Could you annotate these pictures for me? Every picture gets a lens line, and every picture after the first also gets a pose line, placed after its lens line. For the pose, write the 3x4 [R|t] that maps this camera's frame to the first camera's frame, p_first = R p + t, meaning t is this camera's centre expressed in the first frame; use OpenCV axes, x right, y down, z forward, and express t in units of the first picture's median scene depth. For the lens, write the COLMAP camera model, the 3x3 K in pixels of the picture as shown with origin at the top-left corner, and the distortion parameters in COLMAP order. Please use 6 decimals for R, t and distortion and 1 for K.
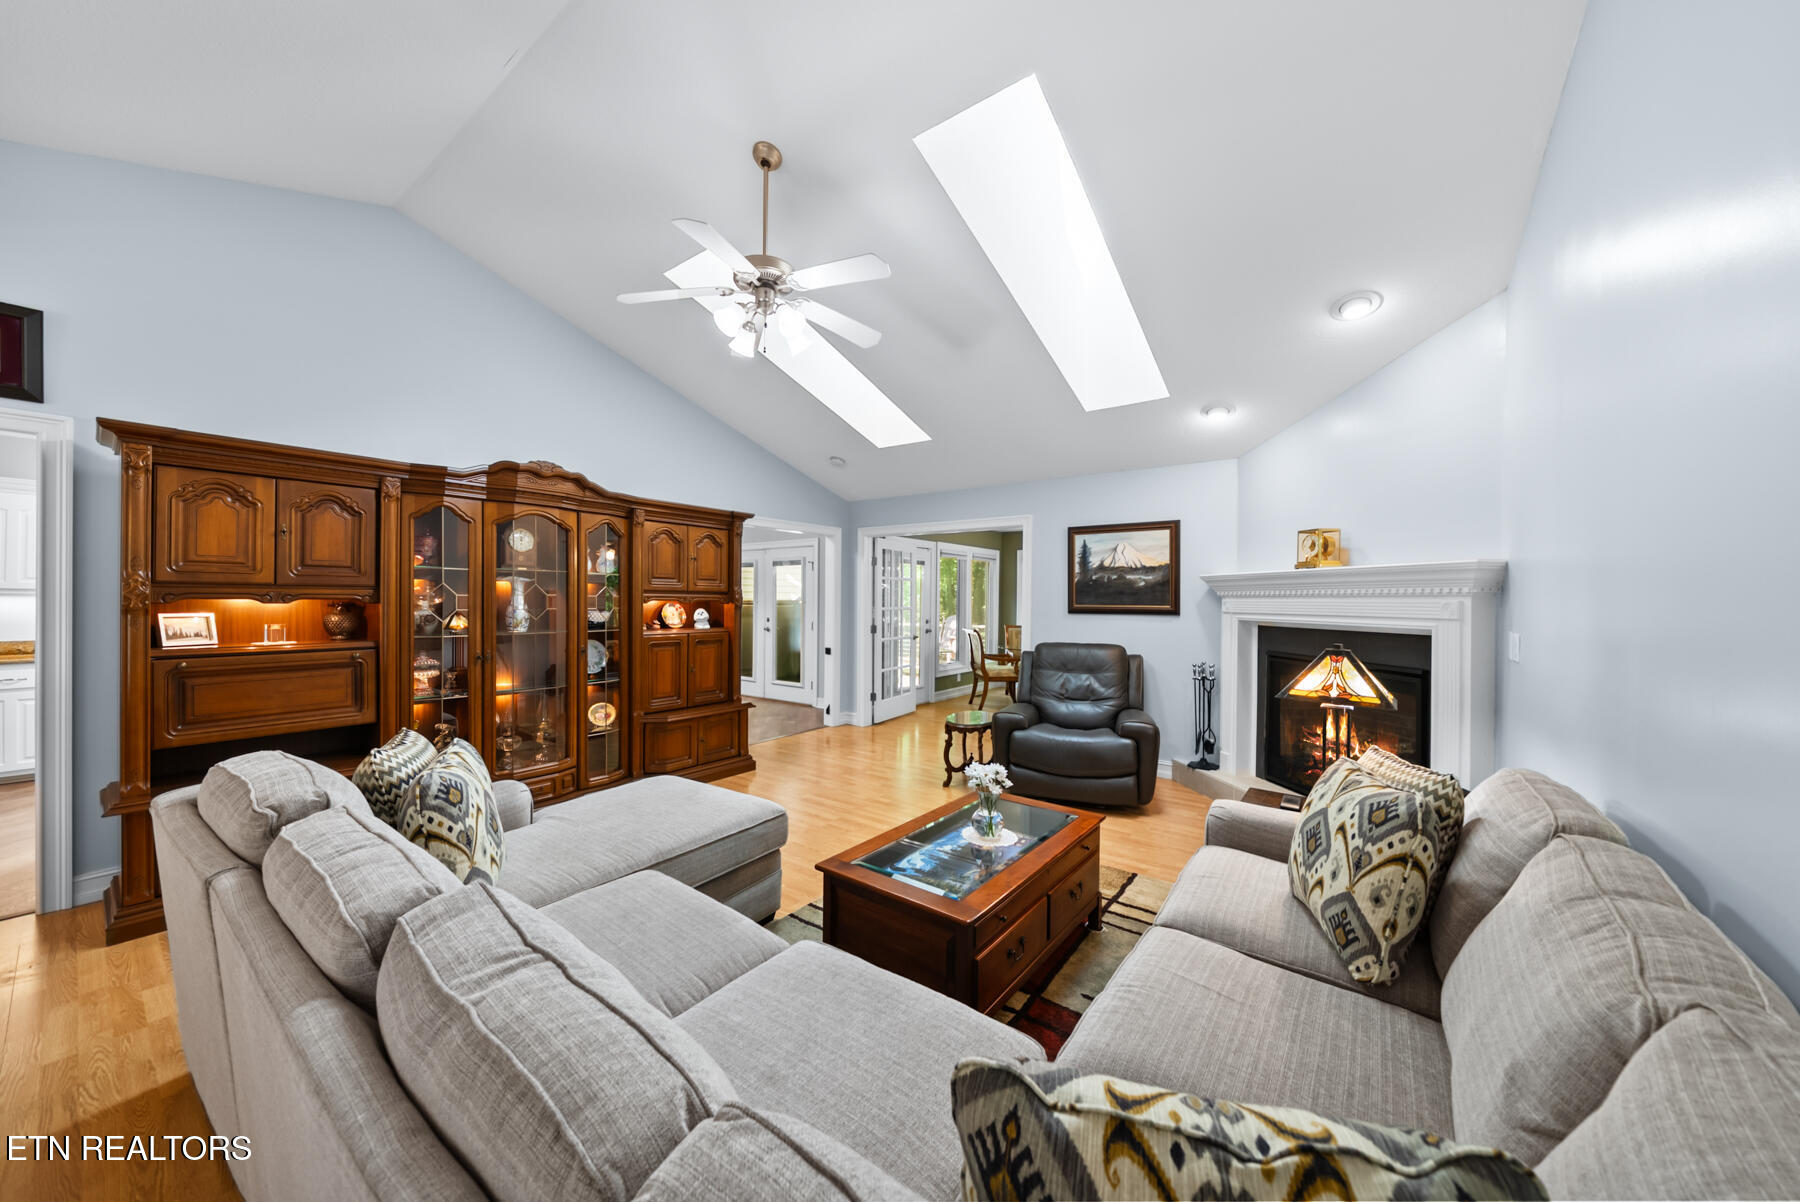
lens RADIAL K [[619.1, 0, 900.0], [0, 619.1, 601.0], [0, 0, 1]] dist [0.000506, 0.000054]
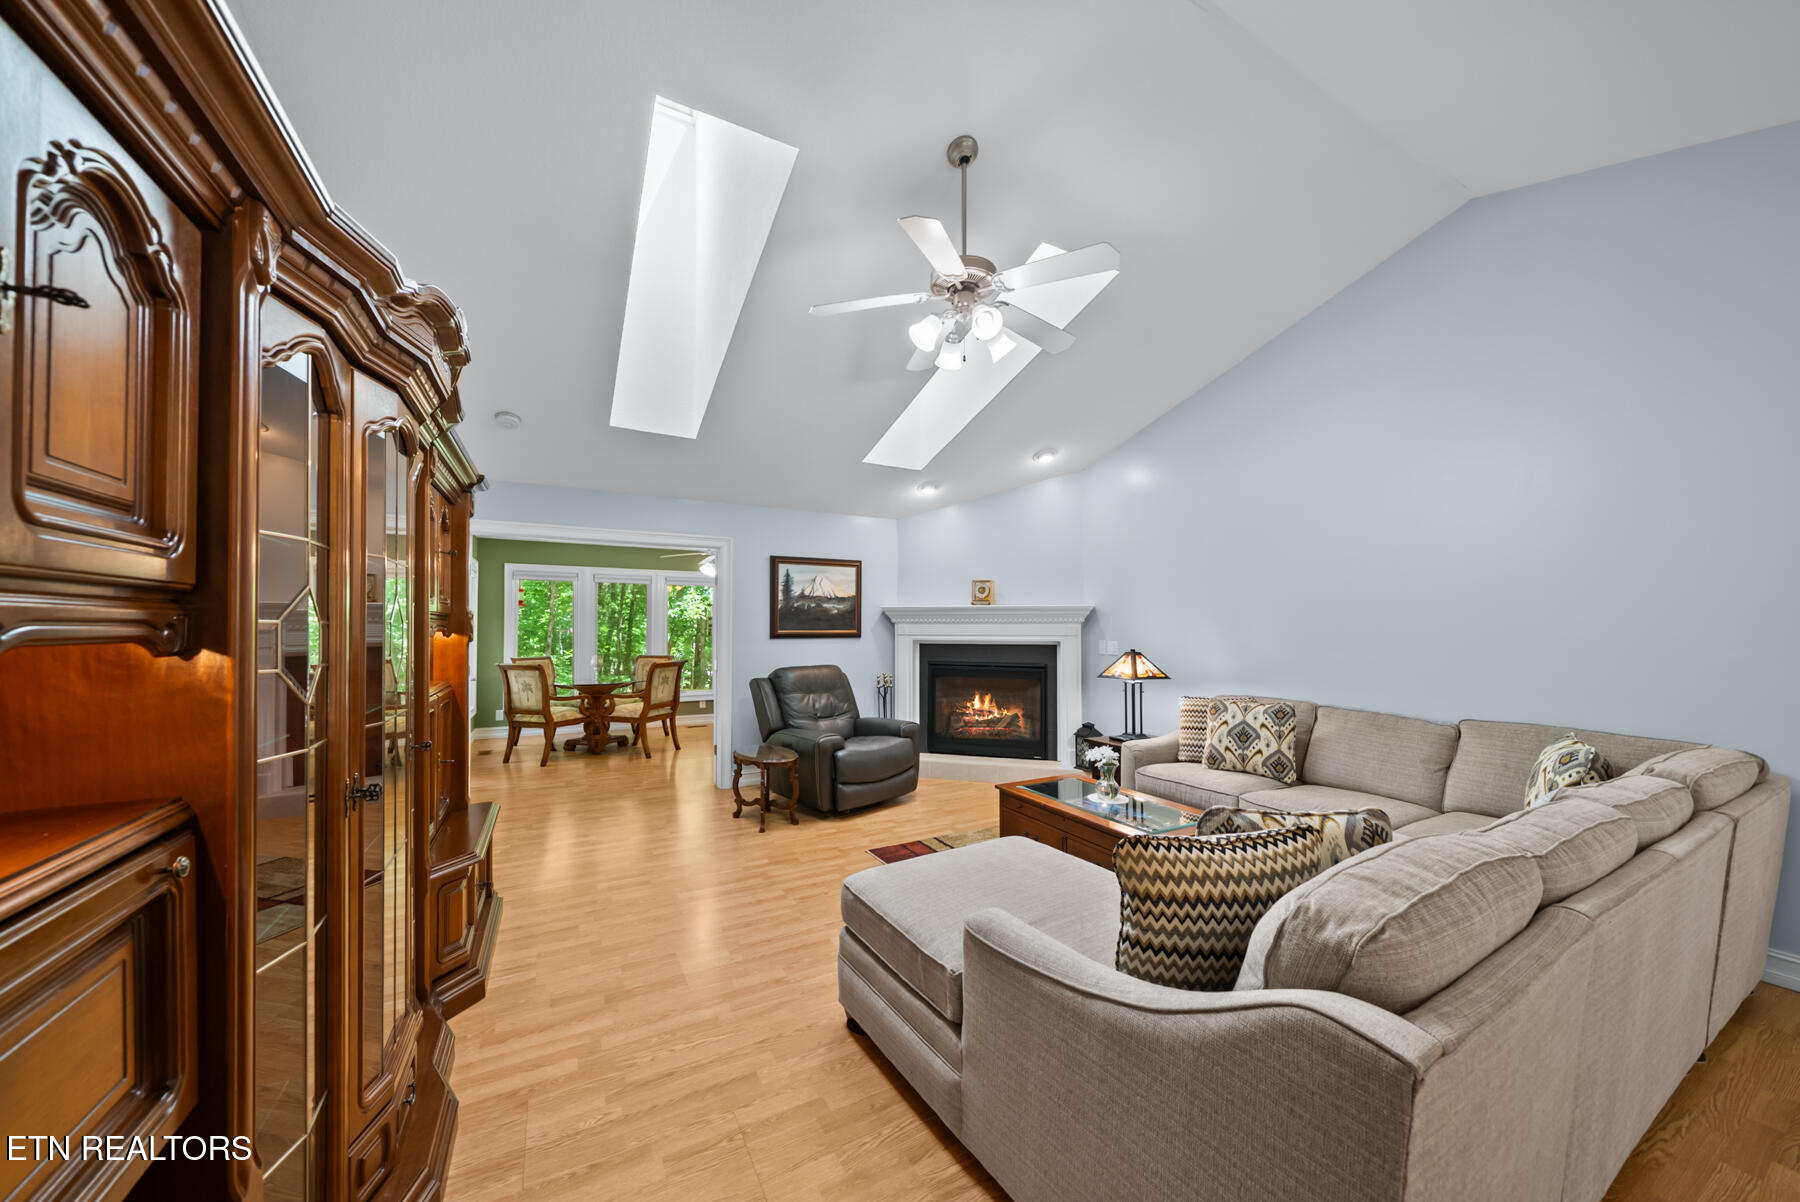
lens RADIAL K [[624.4, 0, 897.2], [0, 624.4, 619.2], [0, 0, 1]] dist [-0.003784, 0.000070]
pose [[0.417866, 0.004346, 0.908498, -0.700886], [0.003336, 0.999974, -0.006317, -0.006561], [-0.908503, 0.005670, 0.417841, 0.450375]]
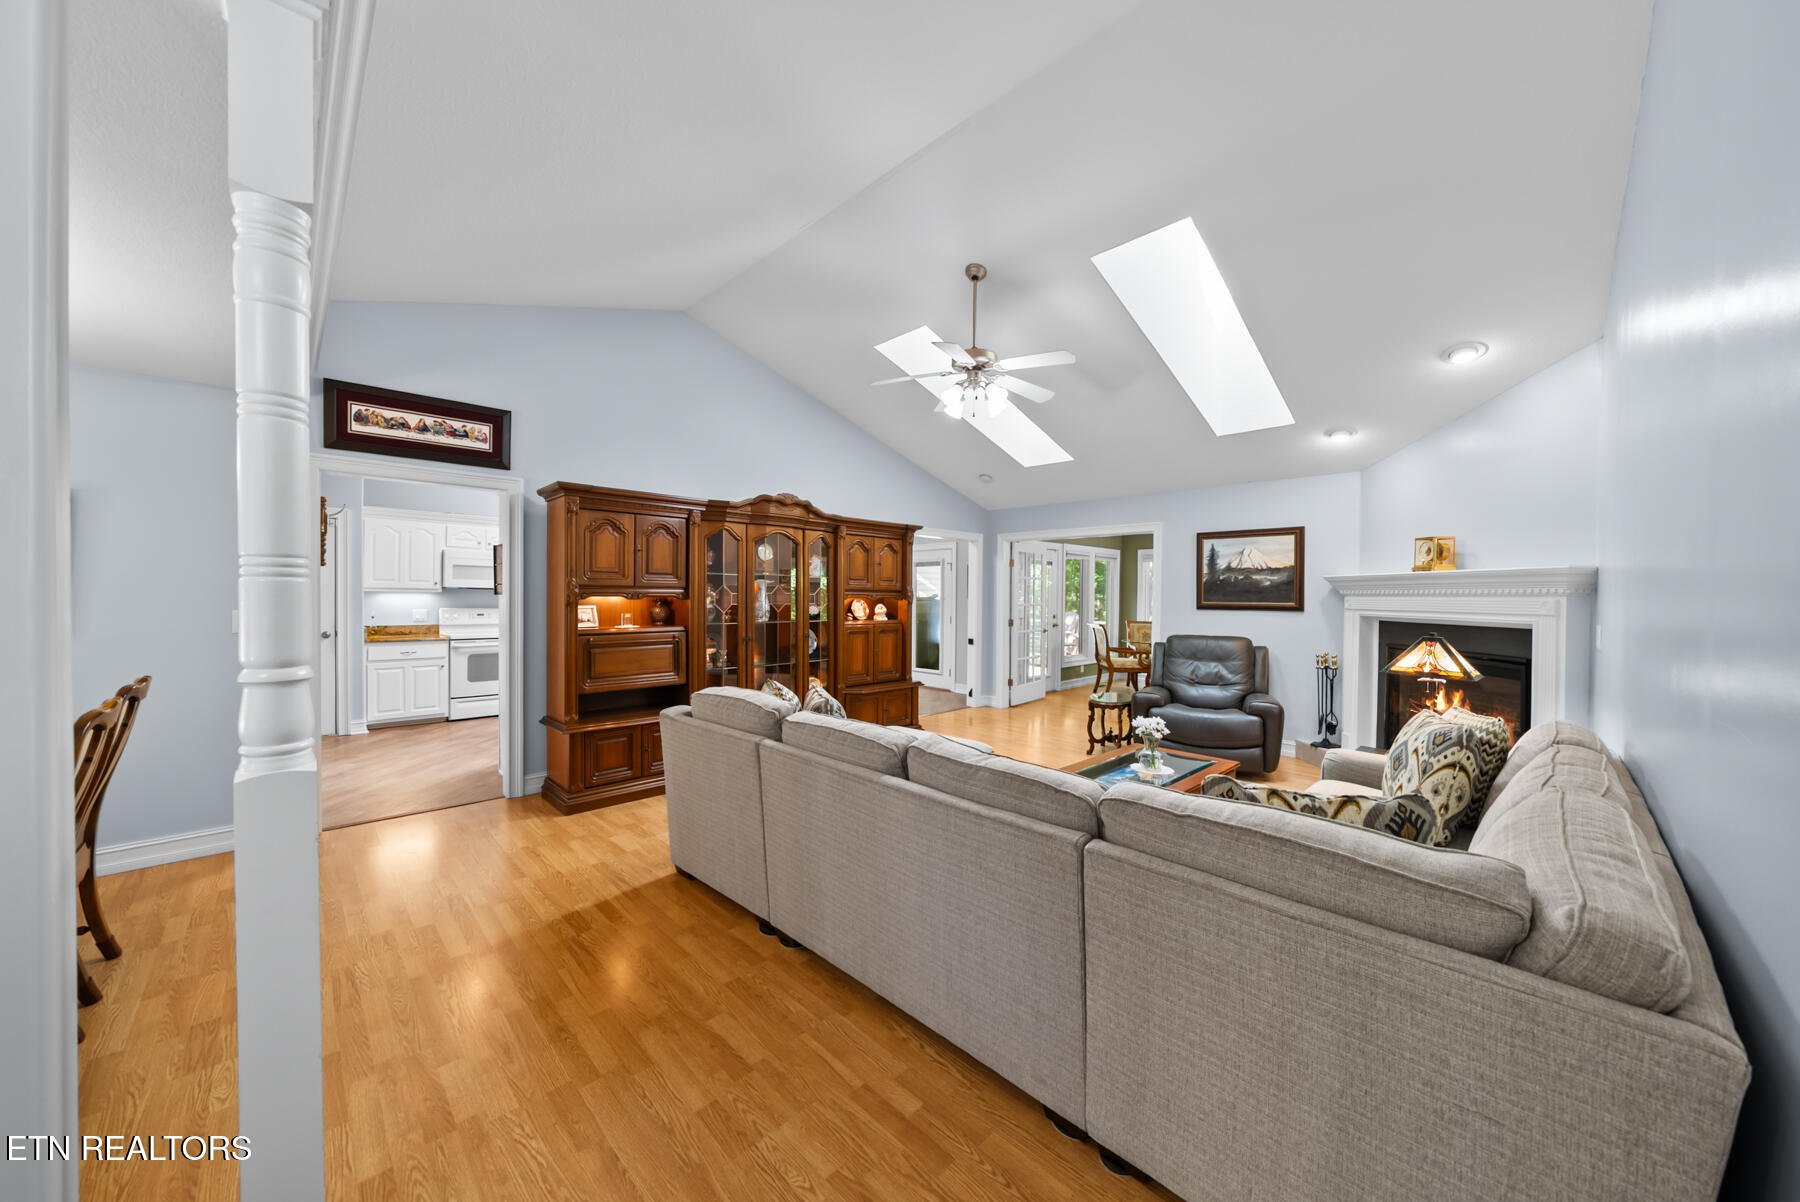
lens RADIAL K [[627.7, 0, 900.0], [0, 627.7, 601.0], [0, 0, 1]] dist [-0.000584, -0.000057]
pose [[0.988719, 0.002620, -0.149762, -0.108635], [-0.001656, 0.999977, 0.006561, -0.002365], [0.149775, -0.006239, 0.988700, -0.250550]]
